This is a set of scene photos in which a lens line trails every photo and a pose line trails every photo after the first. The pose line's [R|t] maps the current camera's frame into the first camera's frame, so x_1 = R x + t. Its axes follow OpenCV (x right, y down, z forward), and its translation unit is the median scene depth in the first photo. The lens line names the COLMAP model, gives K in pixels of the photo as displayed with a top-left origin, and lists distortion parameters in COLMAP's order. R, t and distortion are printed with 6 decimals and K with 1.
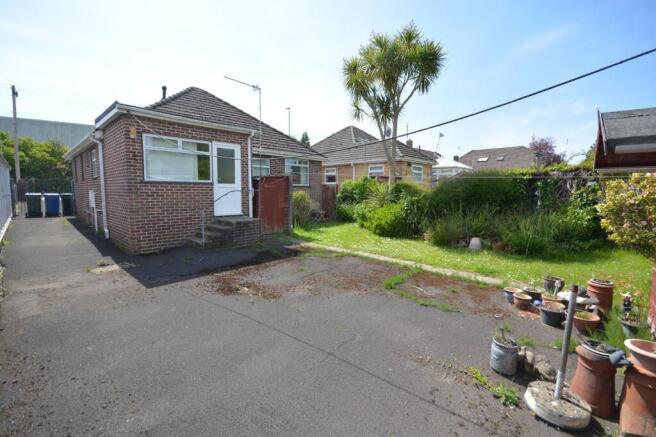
lens RADIAL K [[291.6, 0, 326.0], [0, 291.6, 215.5], [0, 0, 1]] dist [0.001004, 0.000039]
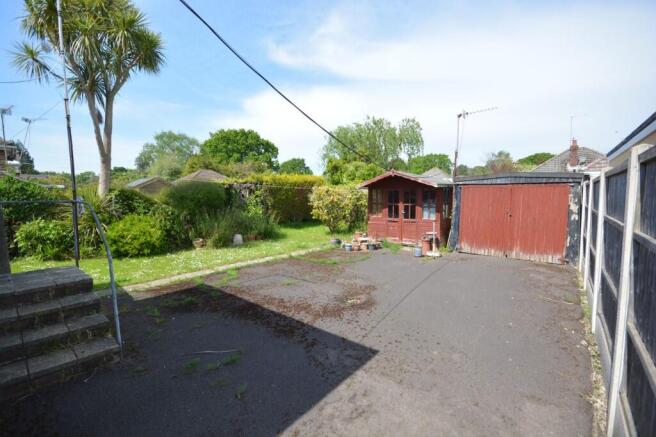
lens RADIAL K [[291.6, 0, 327.4], [0, 291.6, 218.8], [0, 0, 1]] dist [0.001004, 0.000039]
pose [[-0.078034, -0.084932, 0.993326, -1.041105], [0.093191, 0.991381, 0.092086, -0.095814], [-0.992586, 0.099755, -0.069447, 0.970817]]
